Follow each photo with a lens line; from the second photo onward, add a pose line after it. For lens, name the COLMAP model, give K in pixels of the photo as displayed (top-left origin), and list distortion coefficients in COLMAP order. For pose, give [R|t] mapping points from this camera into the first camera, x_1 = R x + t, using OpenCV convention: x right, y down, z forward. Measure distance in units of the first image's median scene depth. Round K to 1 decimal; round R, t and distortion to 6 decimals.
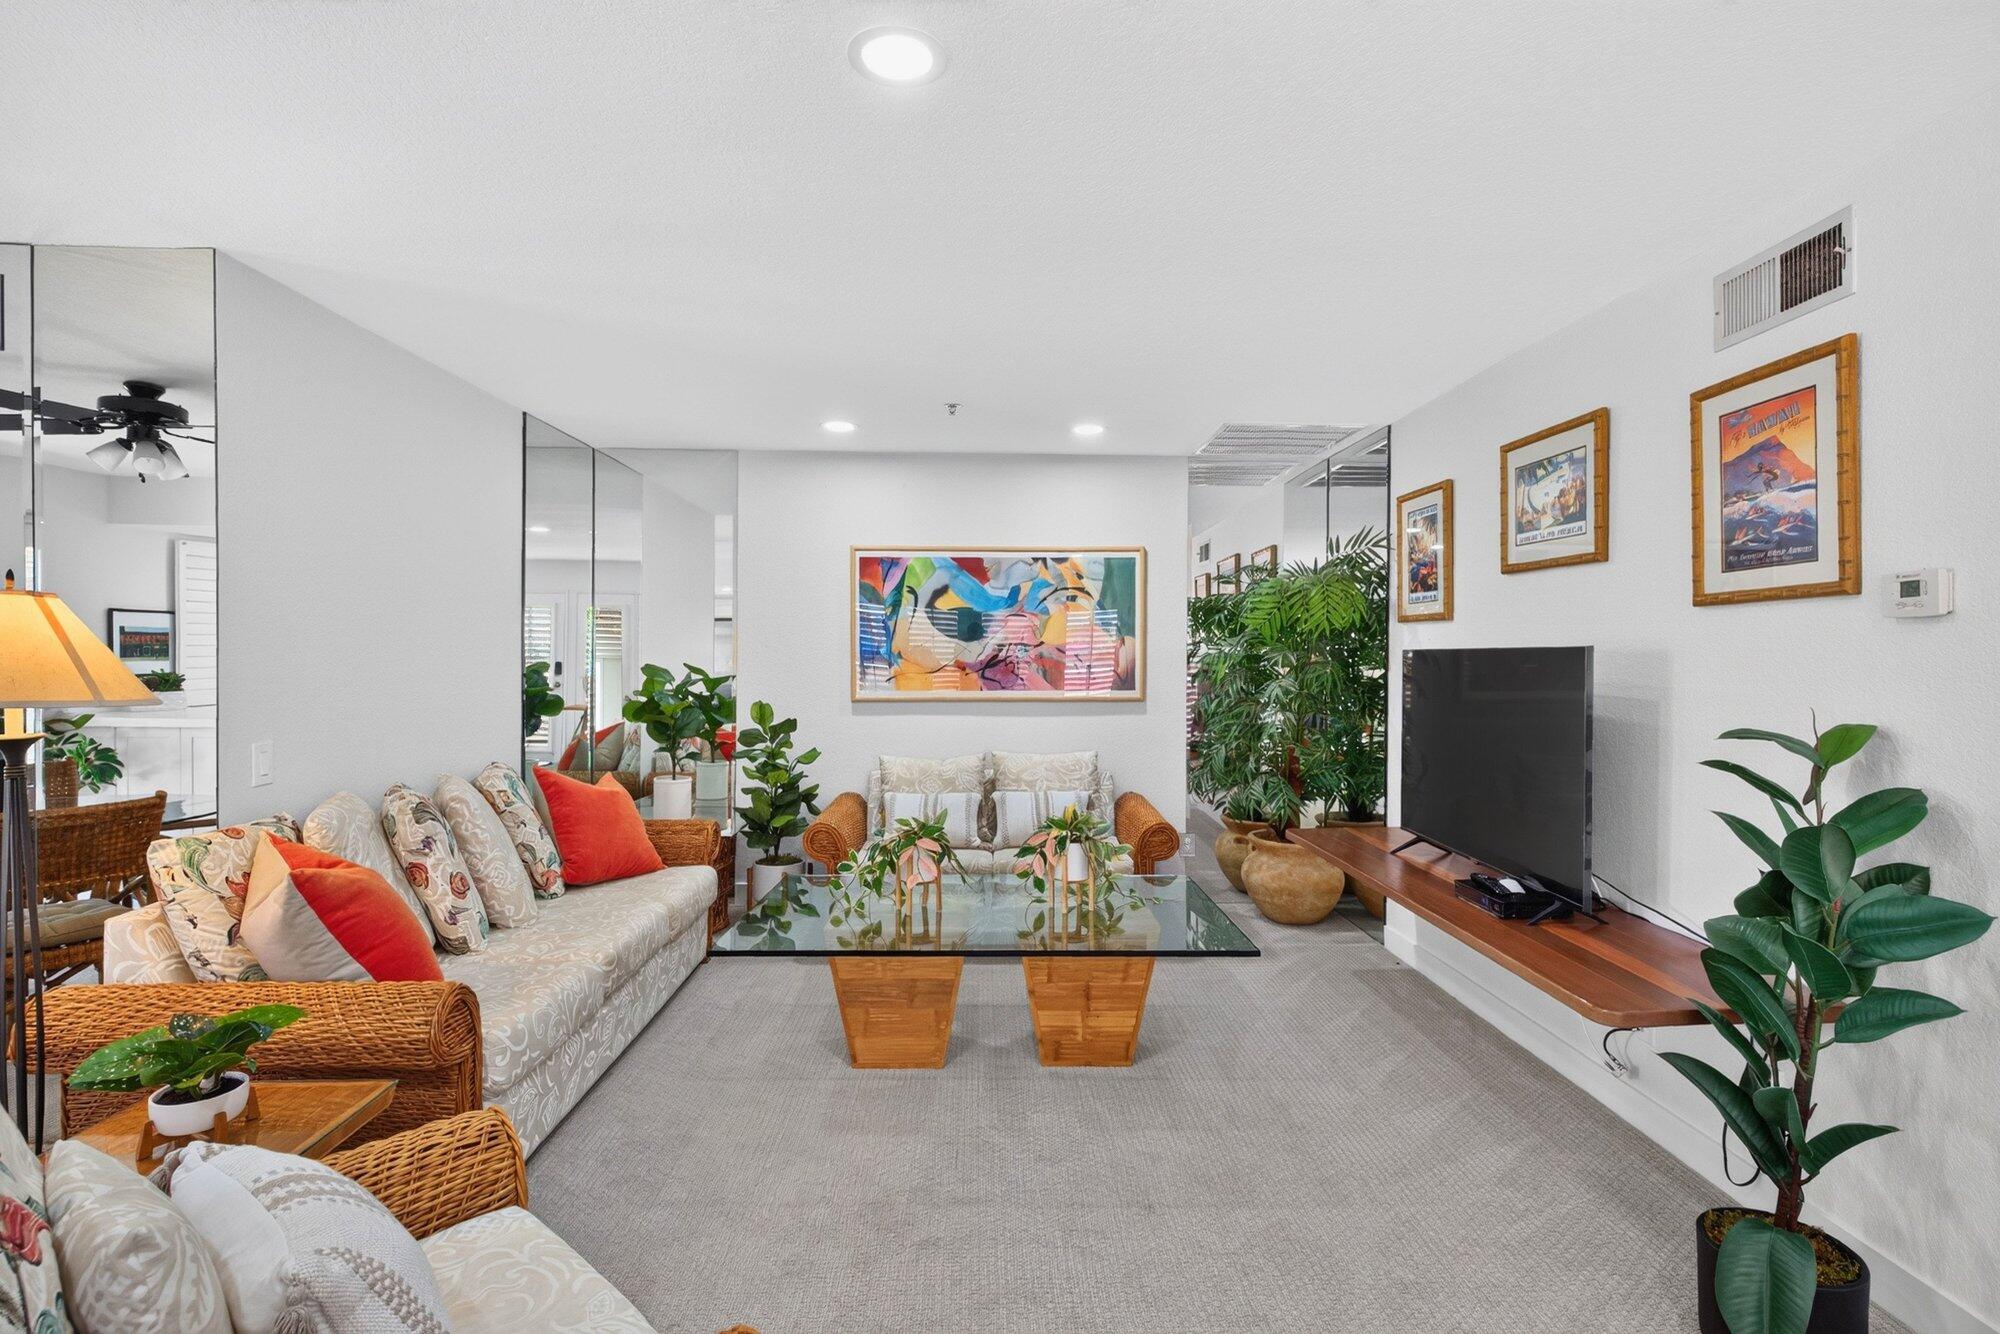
lens RADIAL K [[965.7, 0, 998.7], [0, 965.7, 665.1], [0, 0, 1]] dist [0.003001, -0.000977]
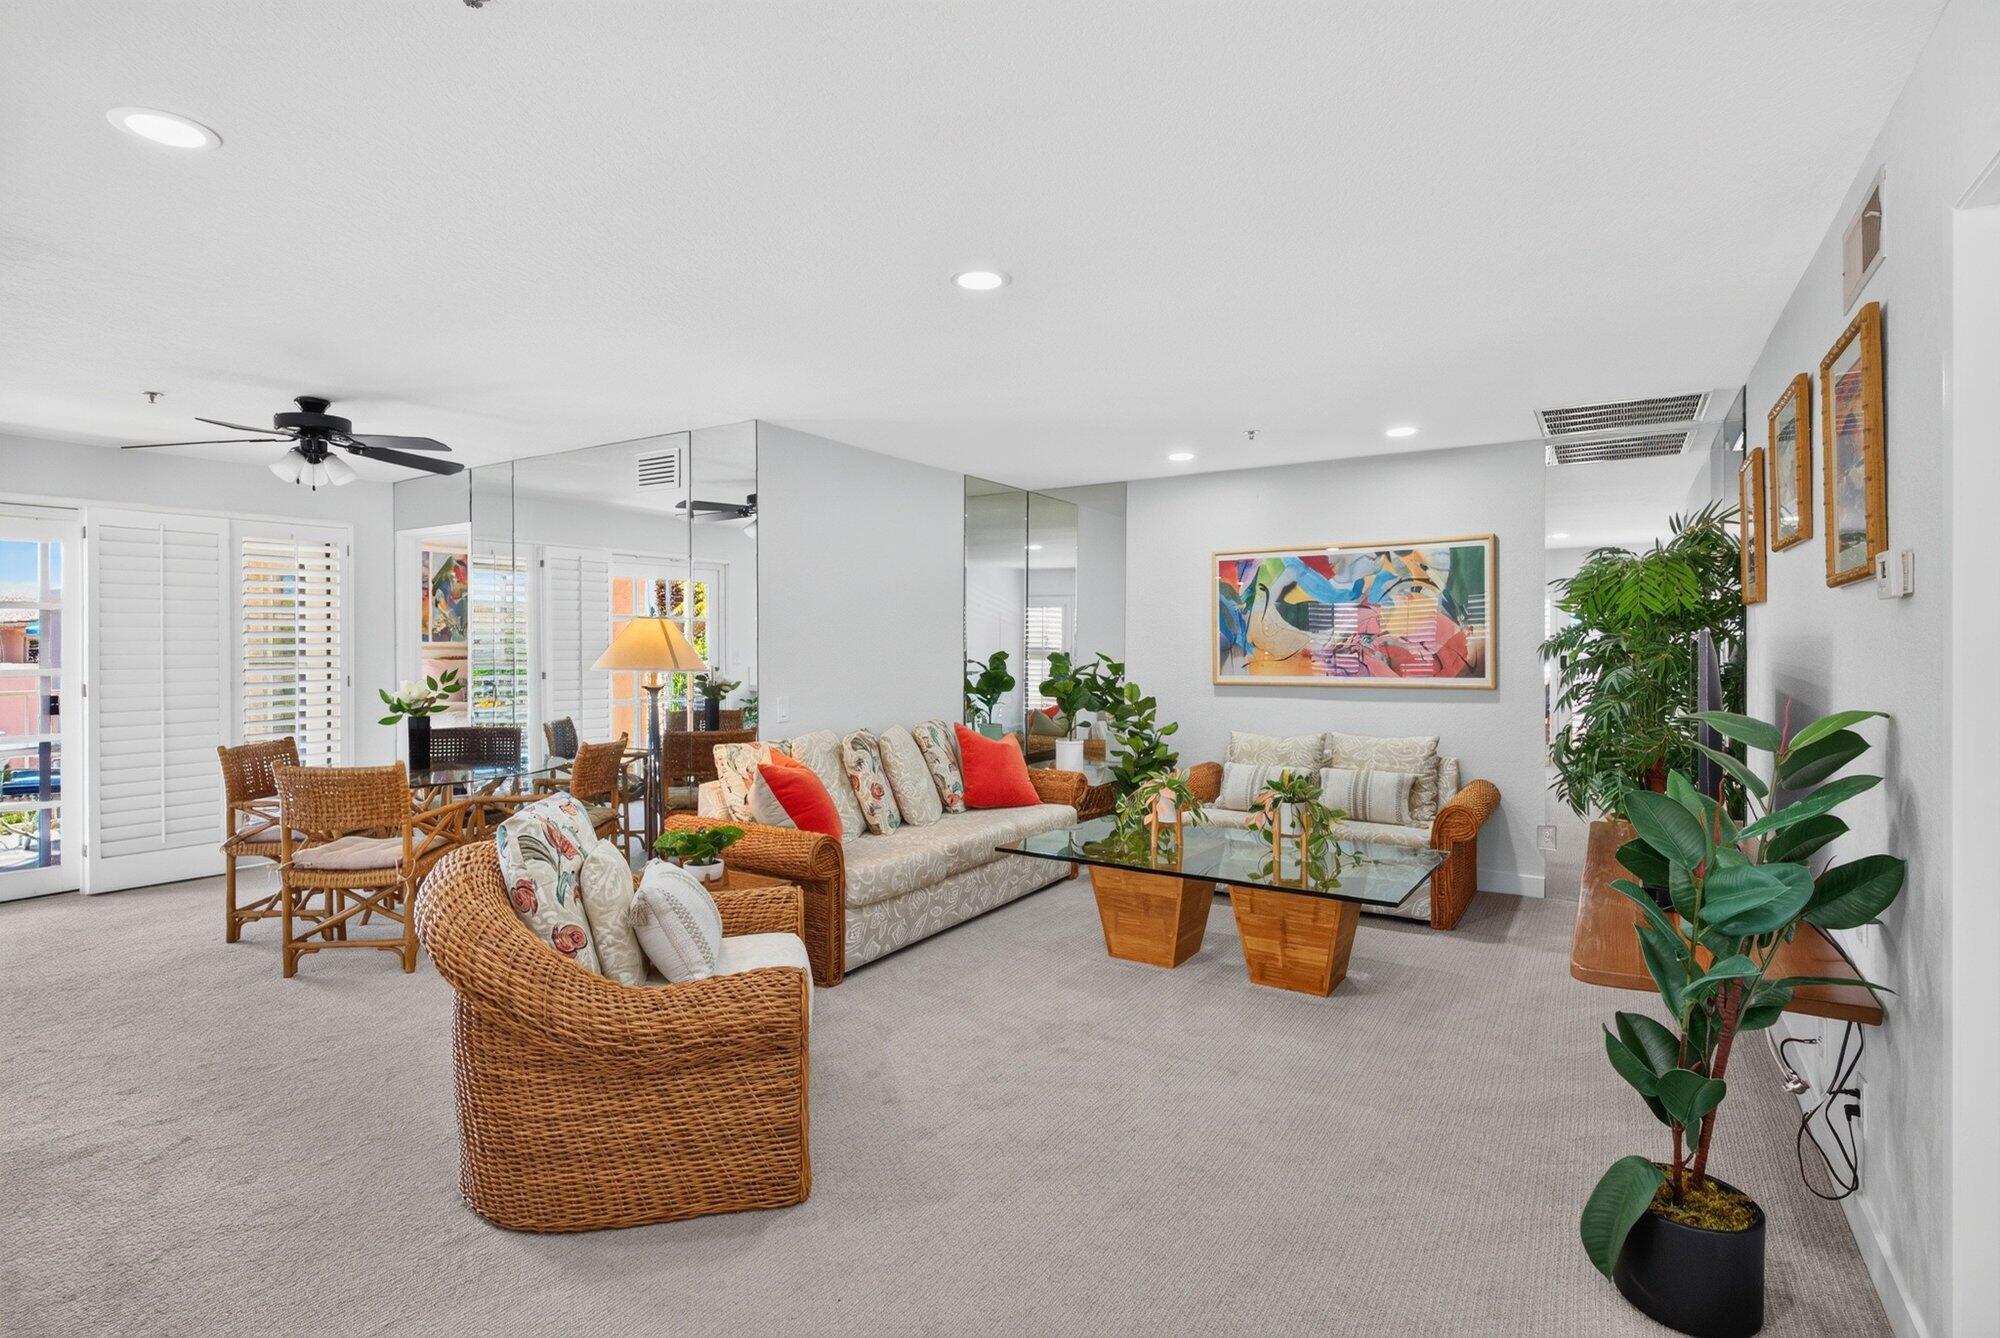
lens RADIAL K [[965.7, 0, 1002.0], [0, 965.7, 653.4], [0, 0, 1]] dist [0.003001, -0.000977]
pose [[0.824968, -0.000859, -0.565179, 0.317427], [-0.000366, 0.999998, -0.002054, 0.002646], [0.565179, 0.001902, 0.824966, -0.119673]]
